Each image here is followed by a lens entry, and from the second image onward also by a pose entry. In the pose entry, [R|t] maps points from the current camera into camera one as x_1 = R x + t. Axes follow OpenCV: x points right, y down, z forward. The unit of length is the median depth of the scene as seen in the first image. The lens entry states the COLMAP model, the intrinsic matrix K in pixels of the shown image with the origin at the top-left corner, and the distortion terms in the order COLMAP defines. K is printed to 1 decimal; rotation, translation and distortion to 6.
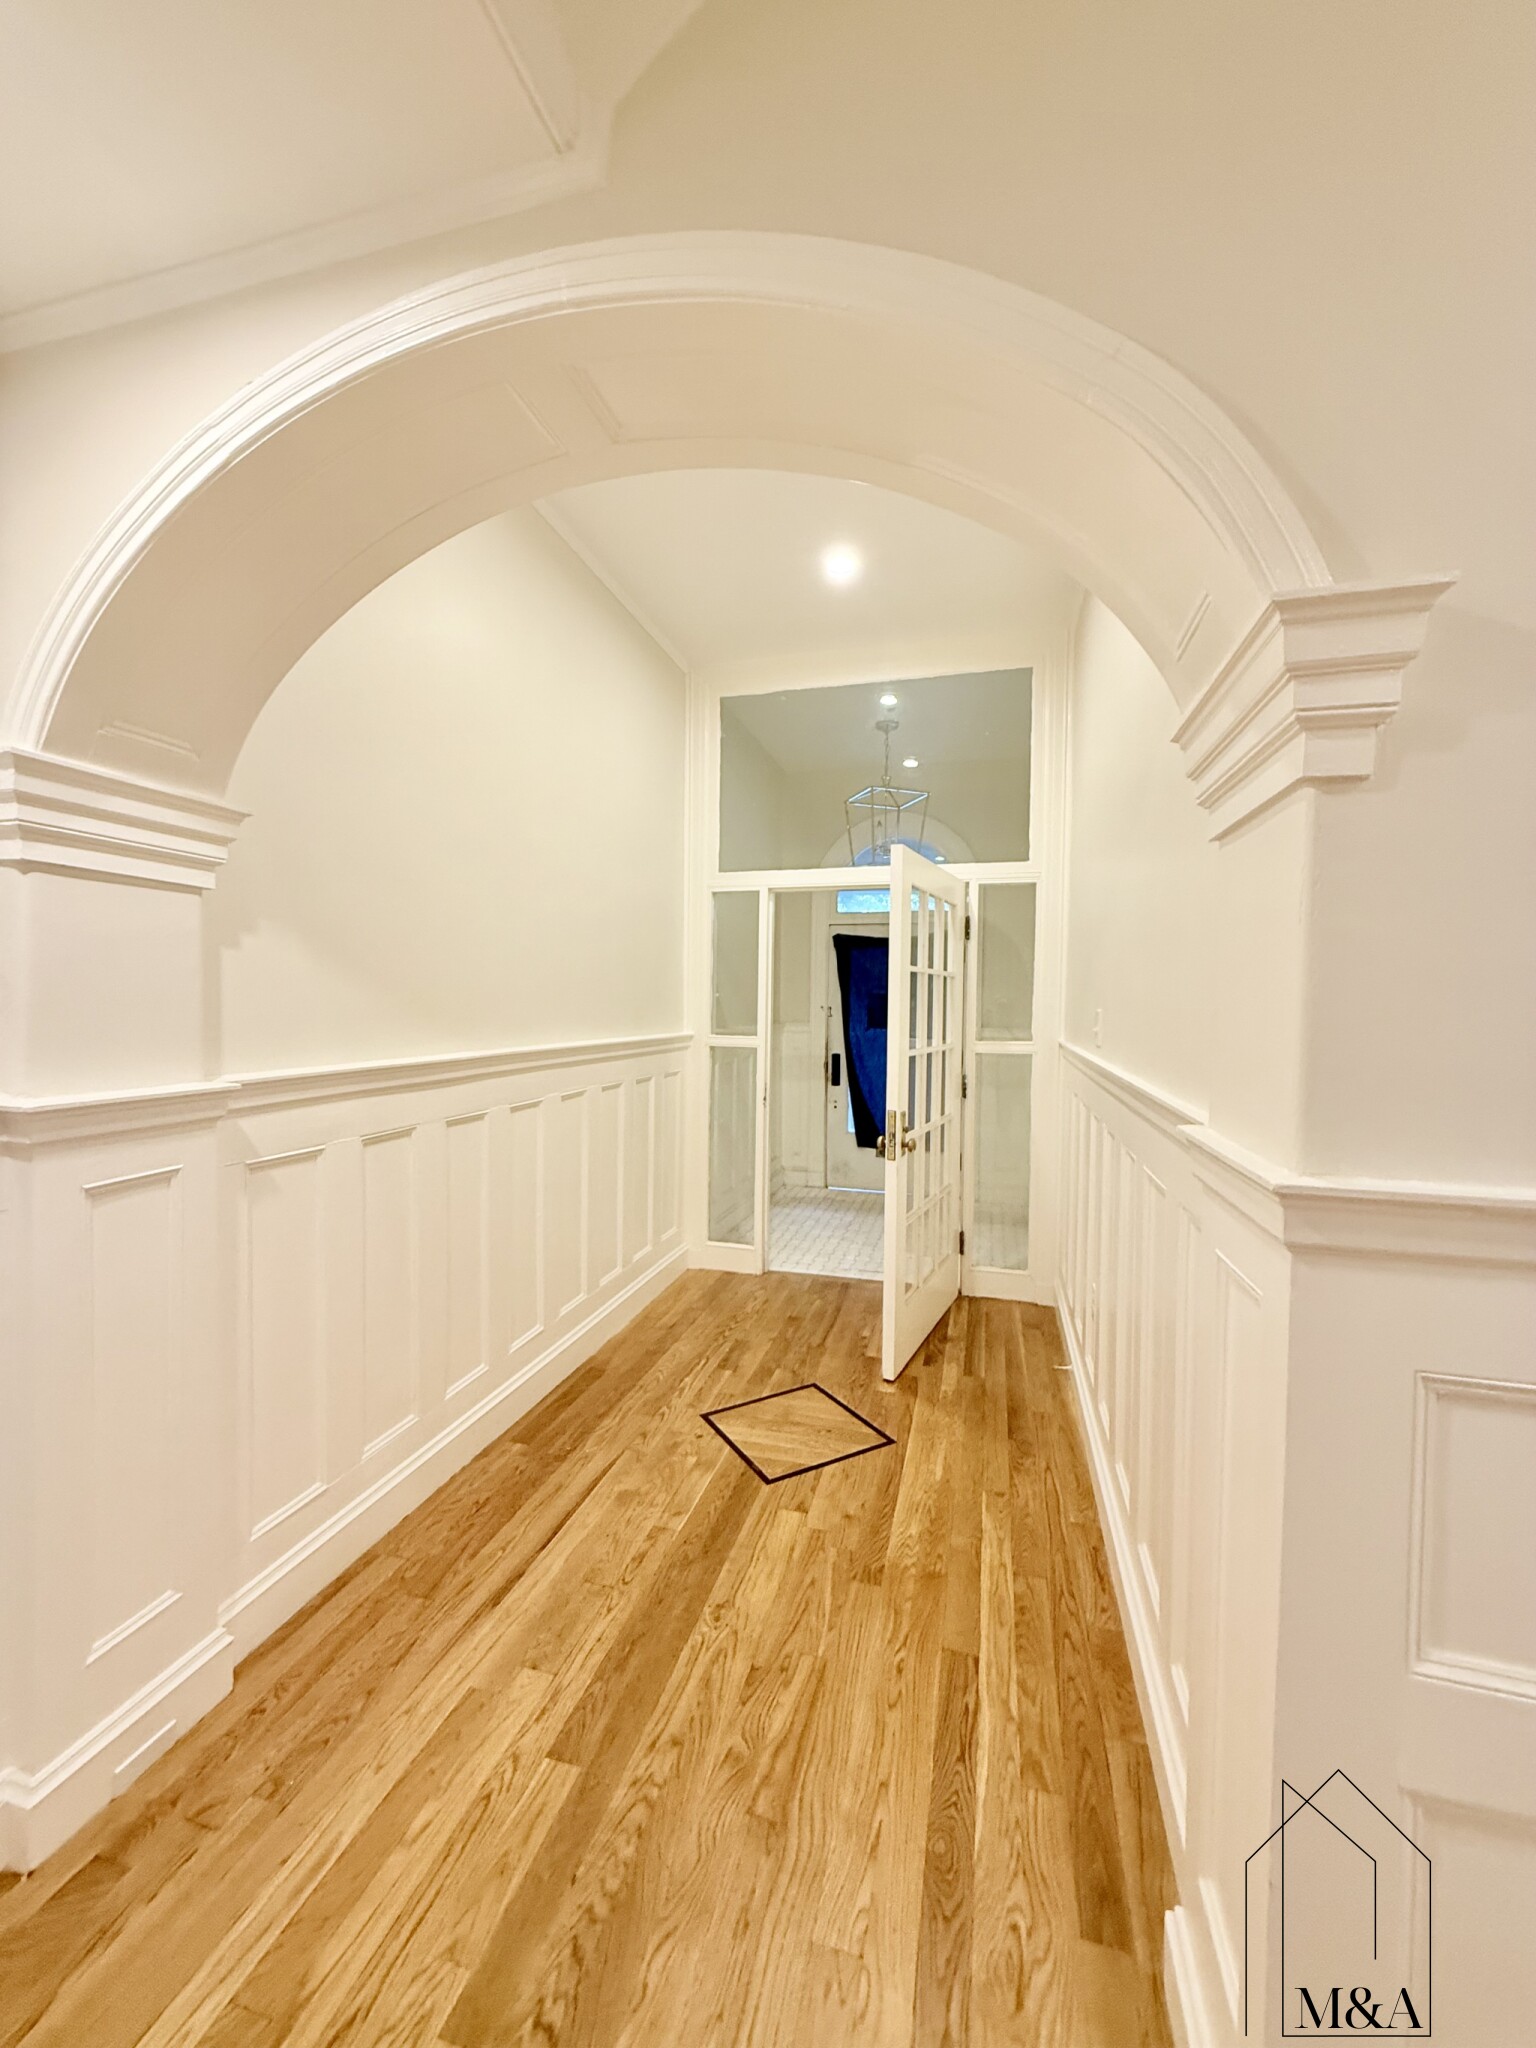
lens RADIAL K [[812.7, 0, 761.1], [0, 812.7, 1021.8], [0, 0, 1]] dist [0.001490, -0.000634]
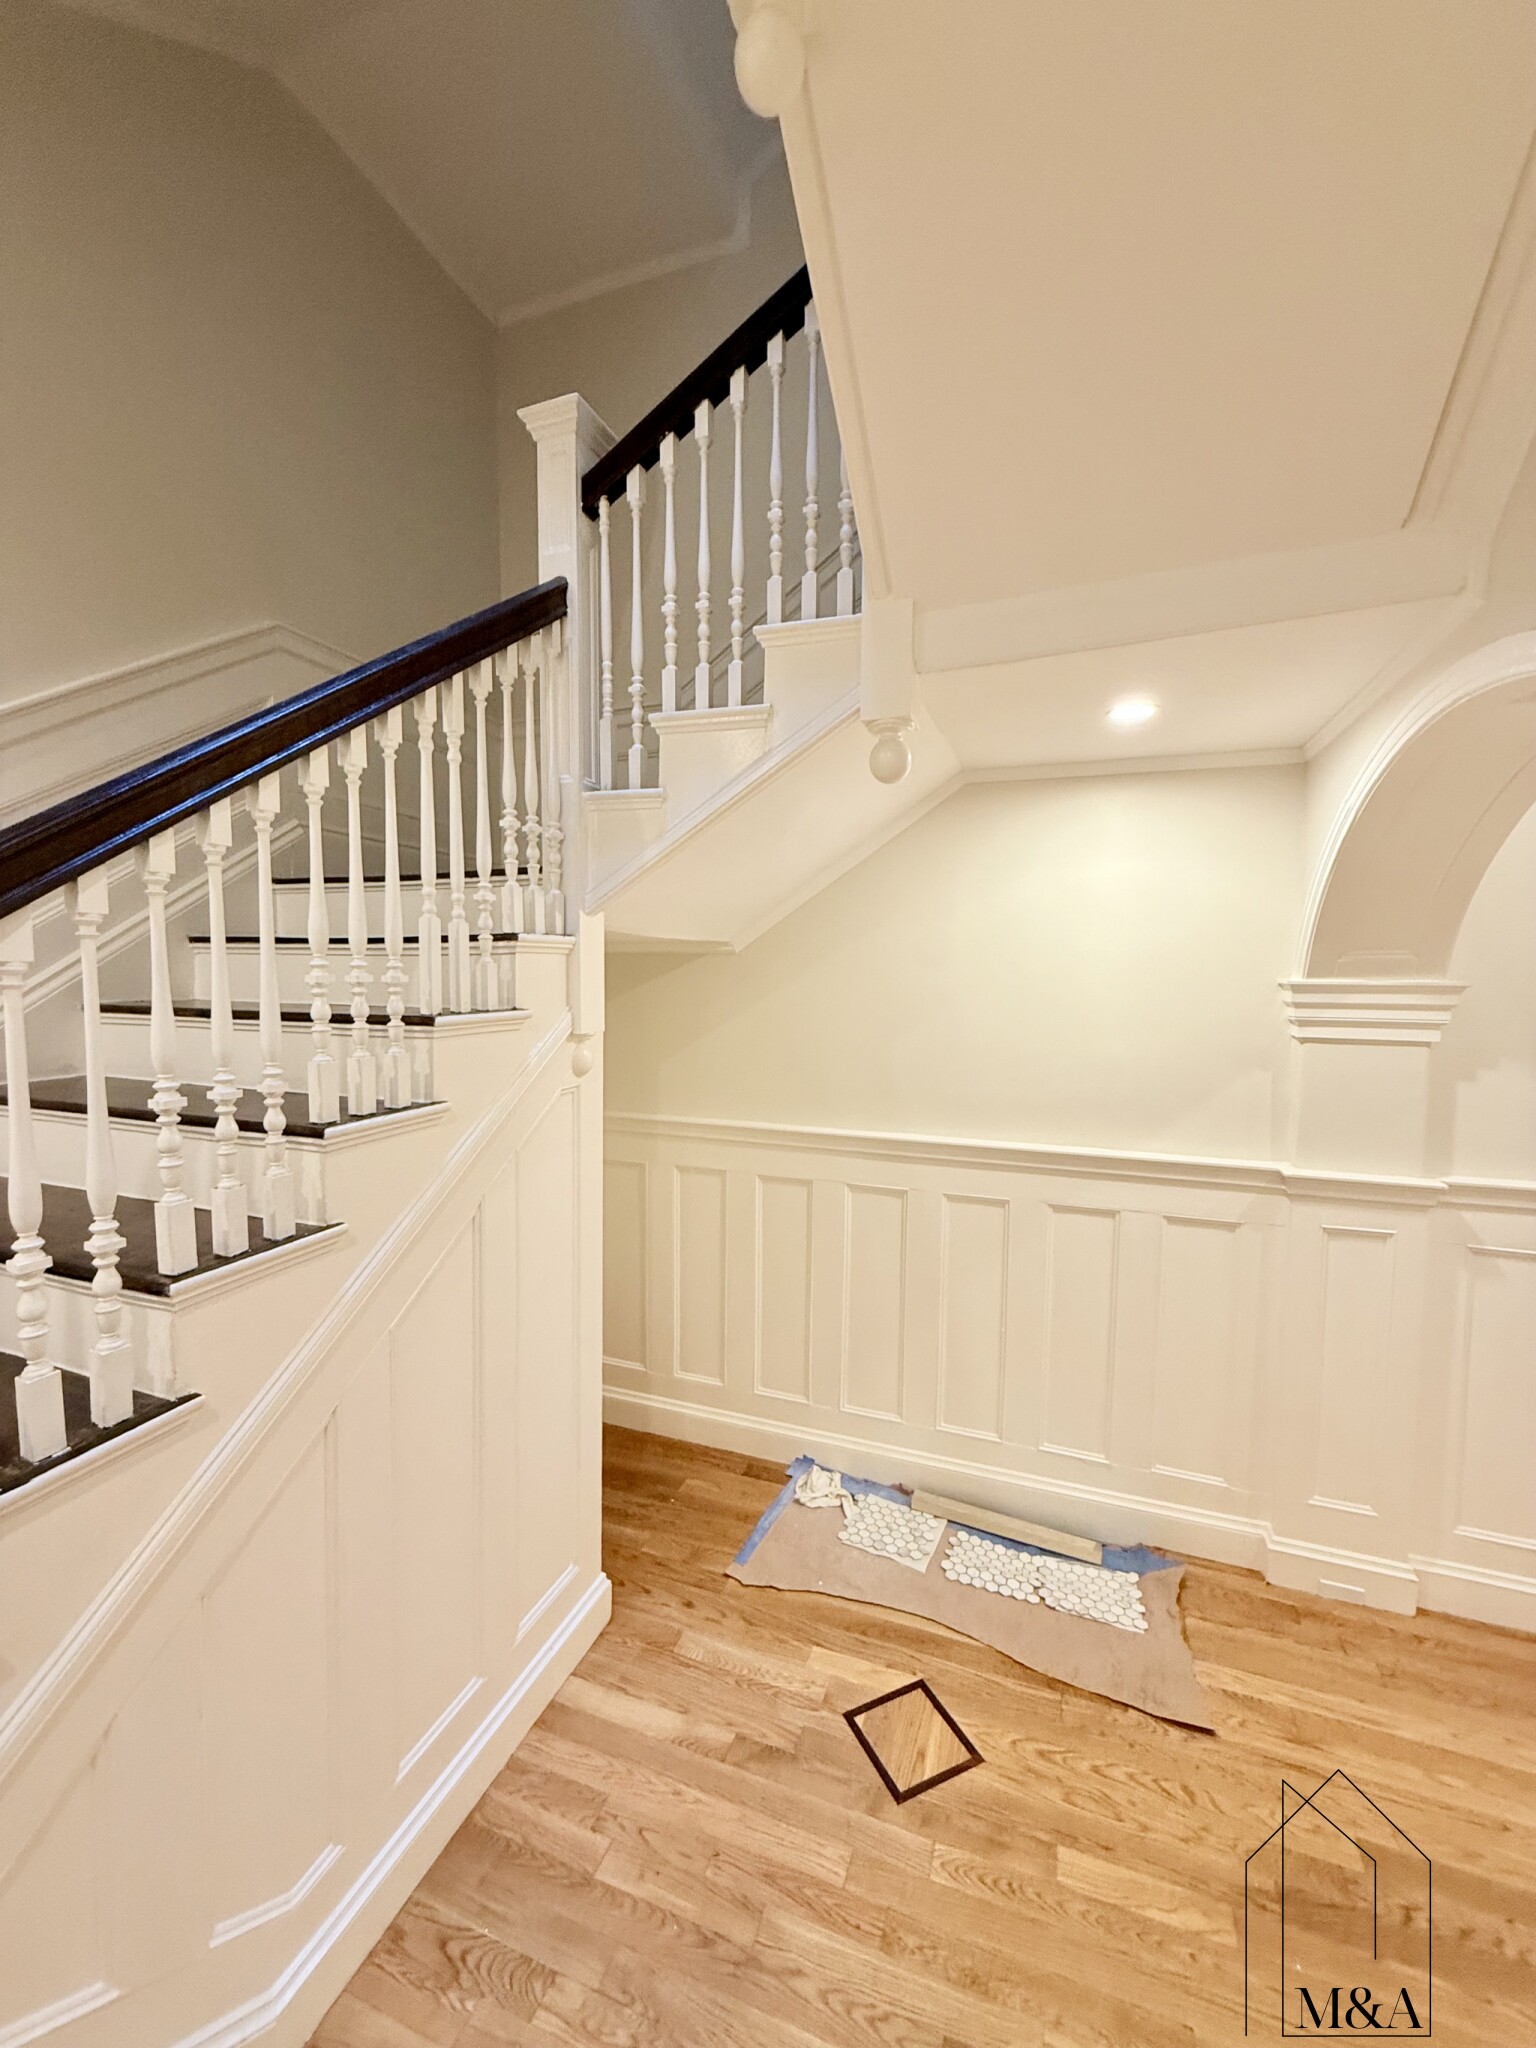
lens RADIAL K [[812.7, 0, 770.3], [0, 812.7, 1012.1], [0, 0, 1]] dist [0.001490, -0.000634]
pose [[-0.073471, 0.037561, -0.996590, 0.911173], [-0.032122, 0.998683, 0.040008, -0.270332], [0.996780, 0.034951, -0.072167, -0.040833]]
